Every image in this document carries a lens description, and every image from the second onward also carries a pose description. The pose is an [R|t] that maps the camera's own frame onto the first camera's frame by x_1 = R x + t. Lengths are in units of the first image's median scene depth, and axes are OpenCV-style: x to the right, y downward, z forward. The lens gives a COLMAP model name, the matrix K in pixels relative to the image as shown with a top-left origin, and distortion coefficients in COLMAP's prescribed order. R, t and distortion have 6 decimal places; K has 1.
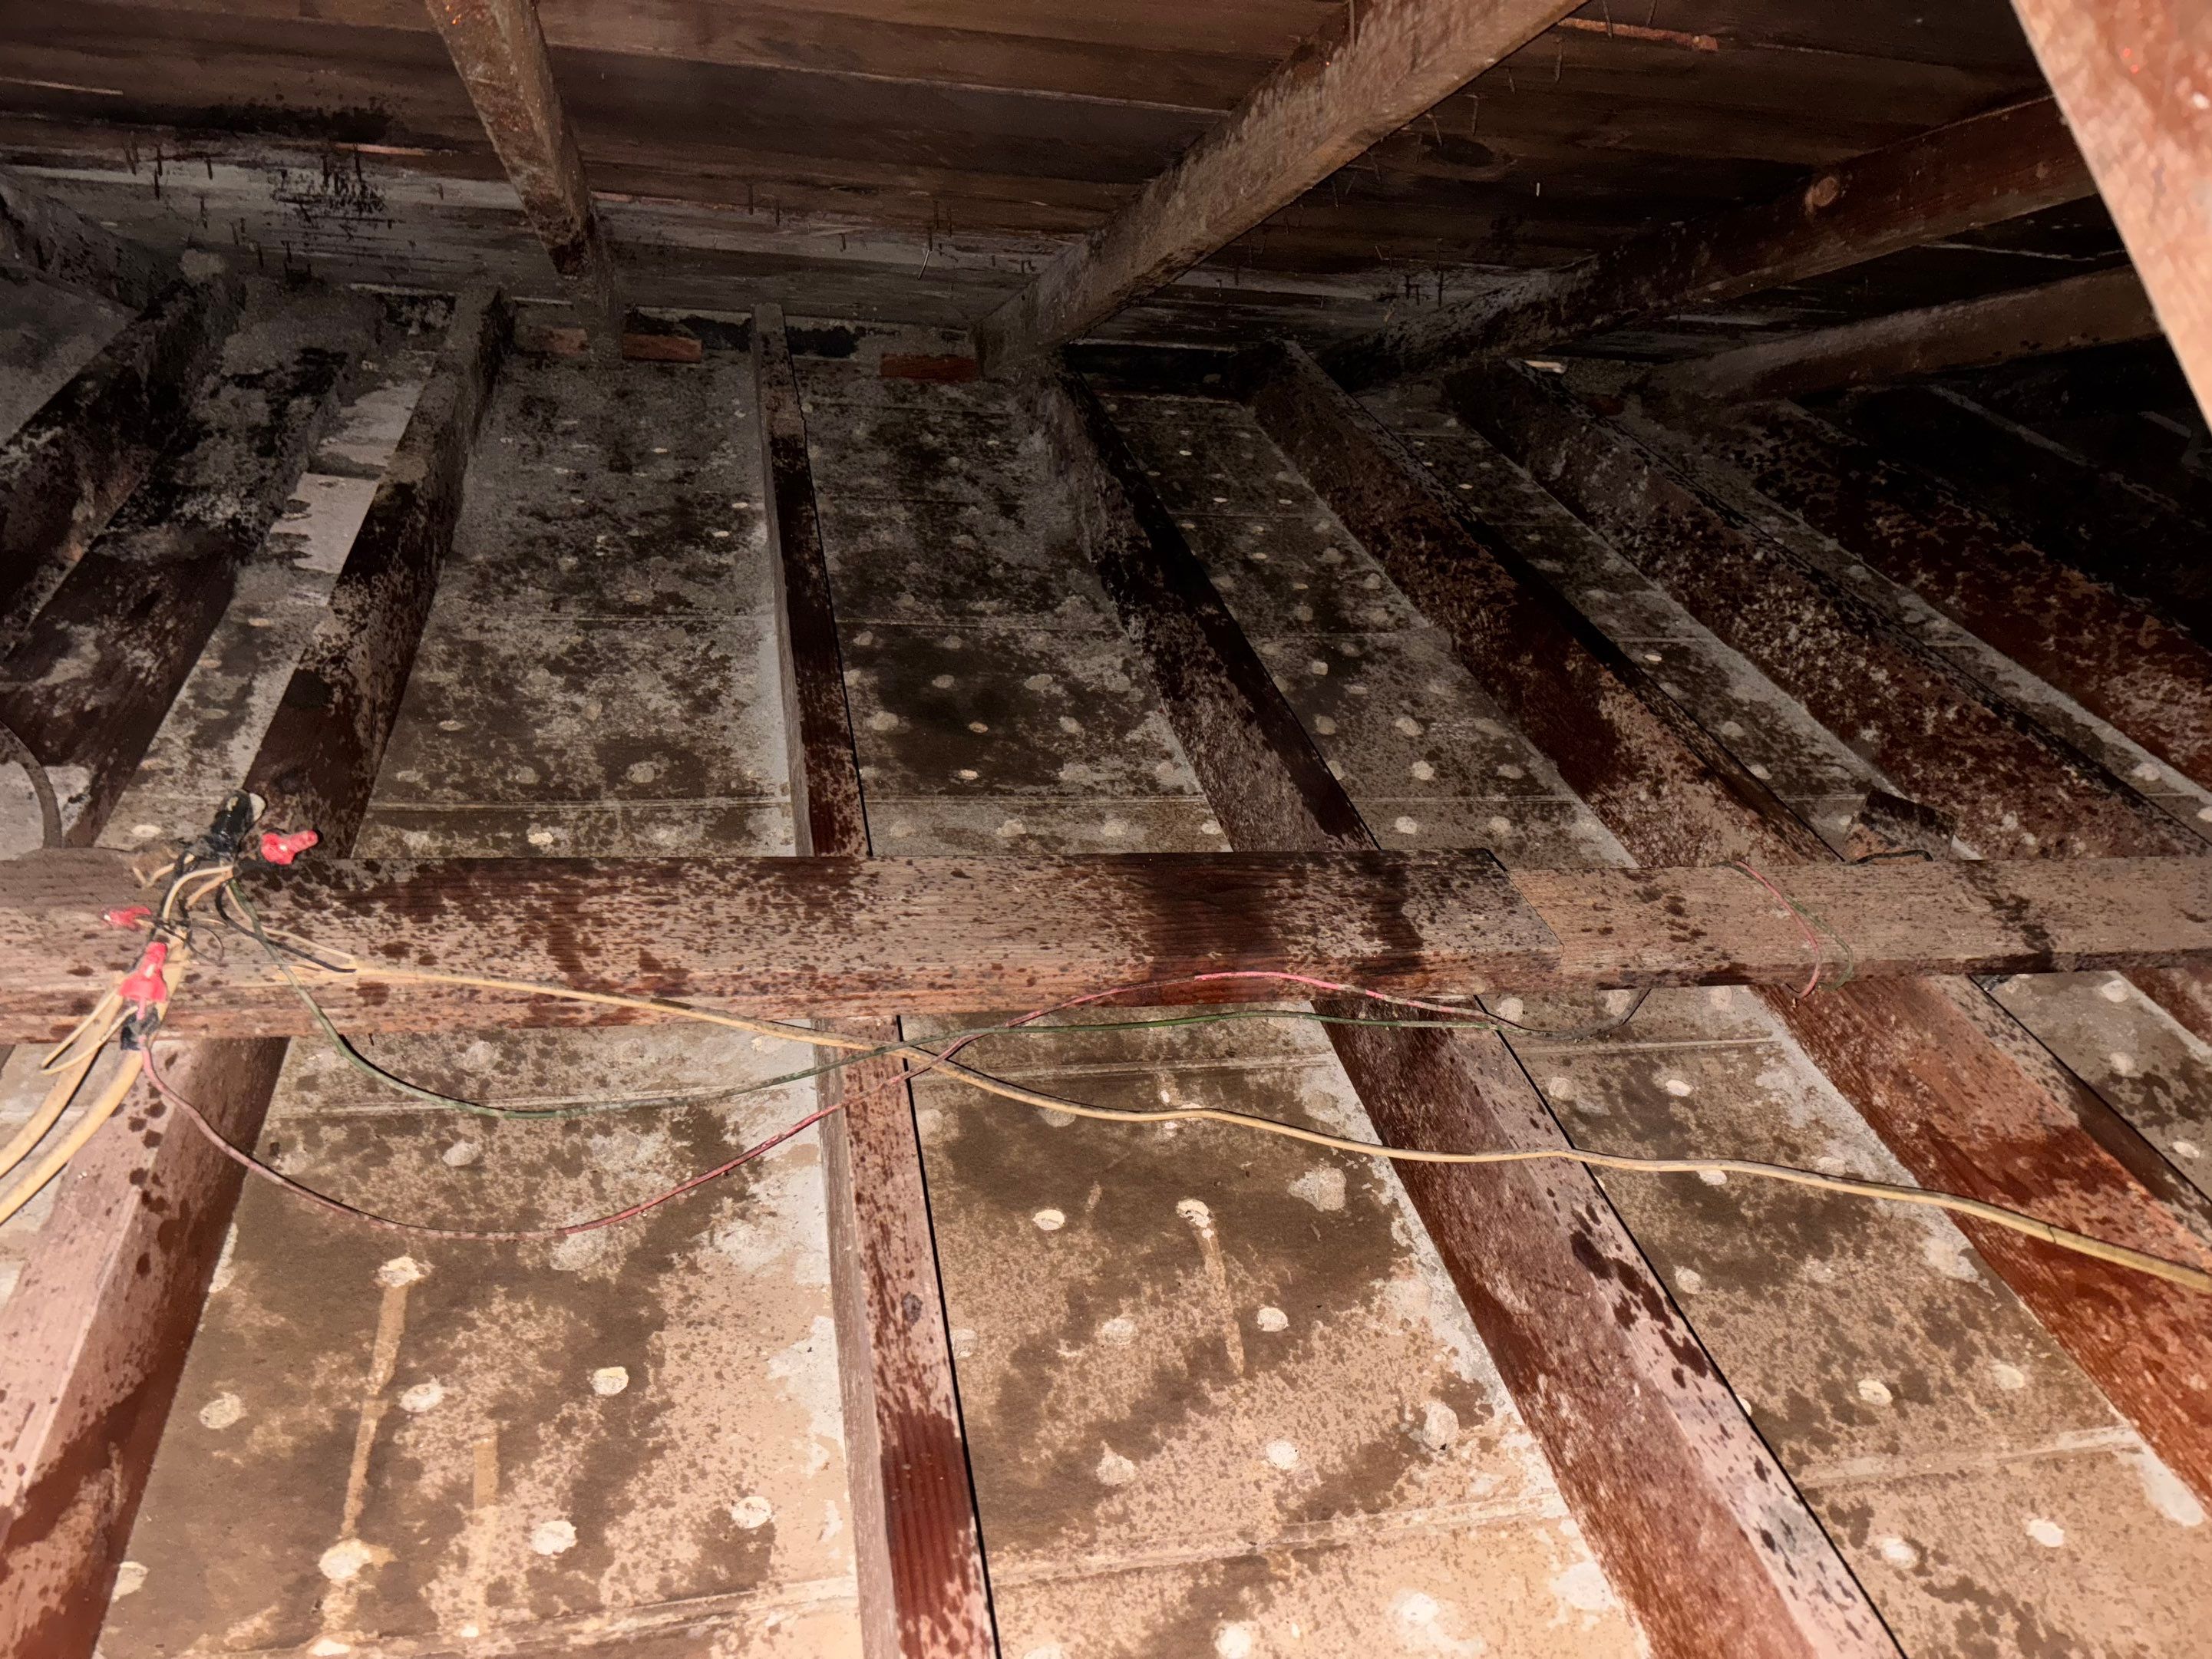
lens RADIAL K [[1691.4, 0, 1077.6], [0, 1691.4, 828.9], [0, 0, 1]] dist [-0.006456, 0.055373]
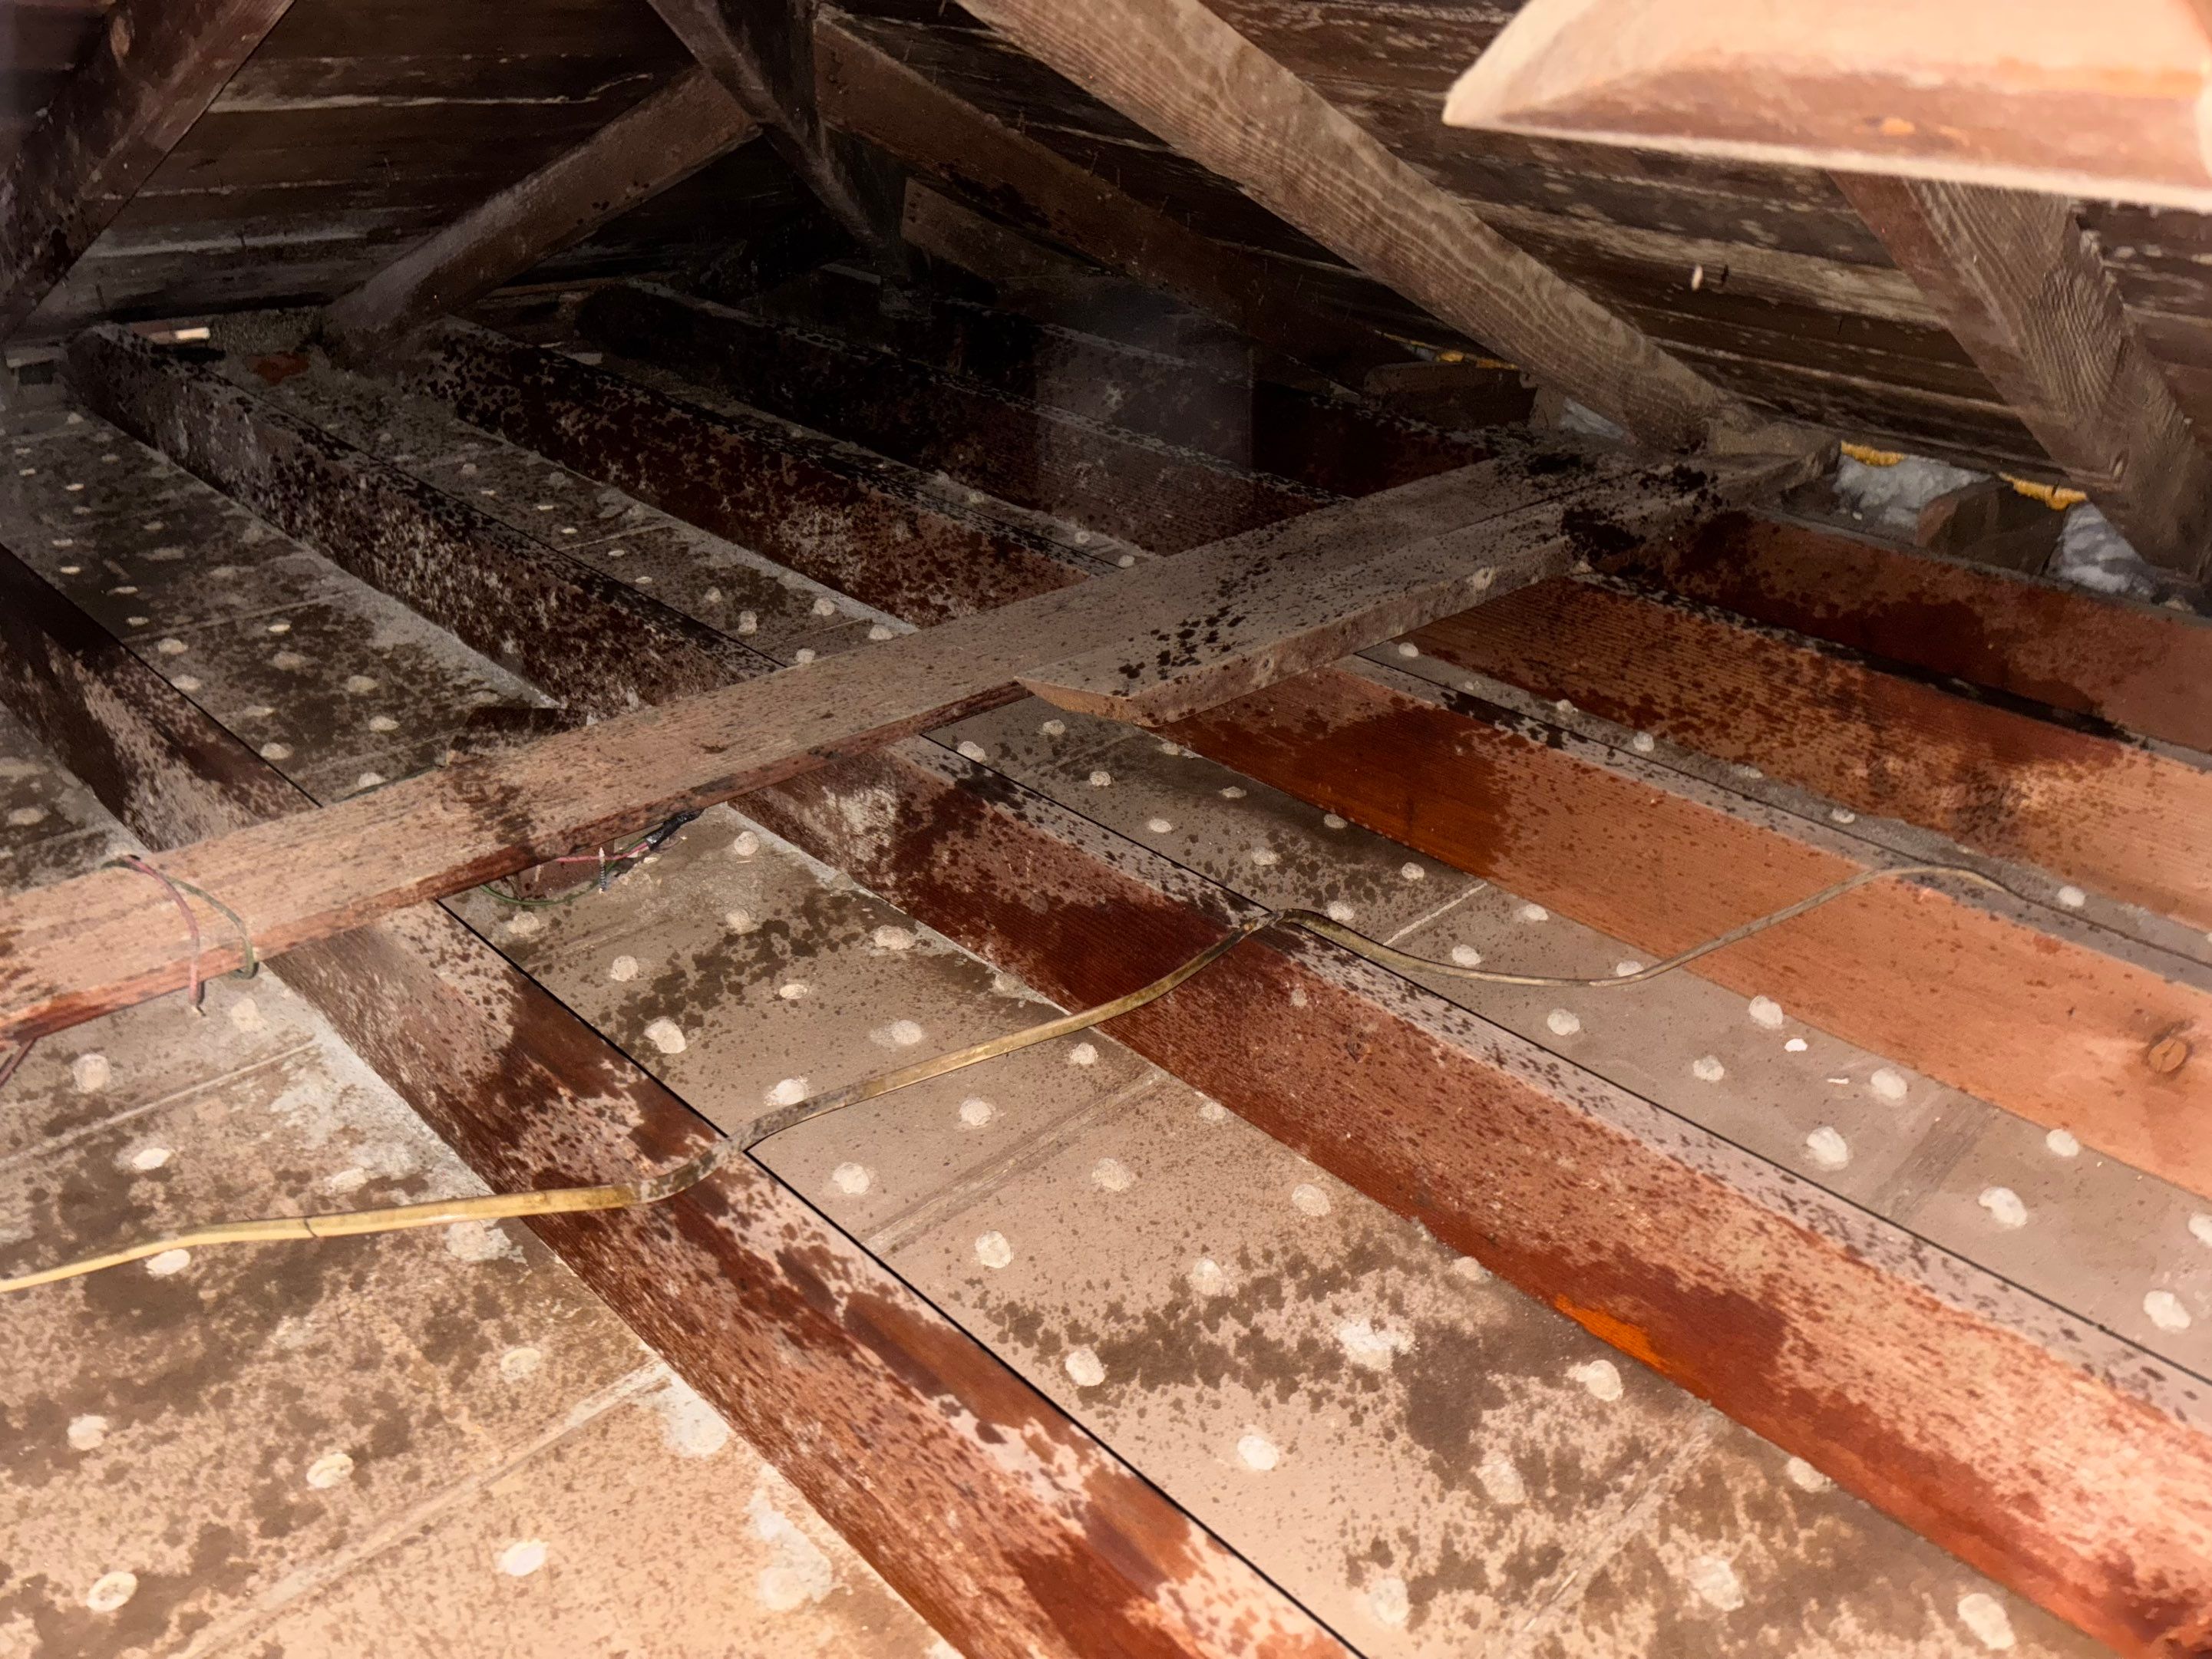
lens RADIAL K [[1691.4, 0, 1077.6], [0, 1691.4, 828.9], [0, 0, 1]] dist [-0.006456, 0.055373]
pose [[0.839558, -0.318962, 0.439778, 0.286195], [0.318809, 0.944721, 0.076565, 0.059517], [-0.439889, 0.075925, 0.894837, 0.078452]]
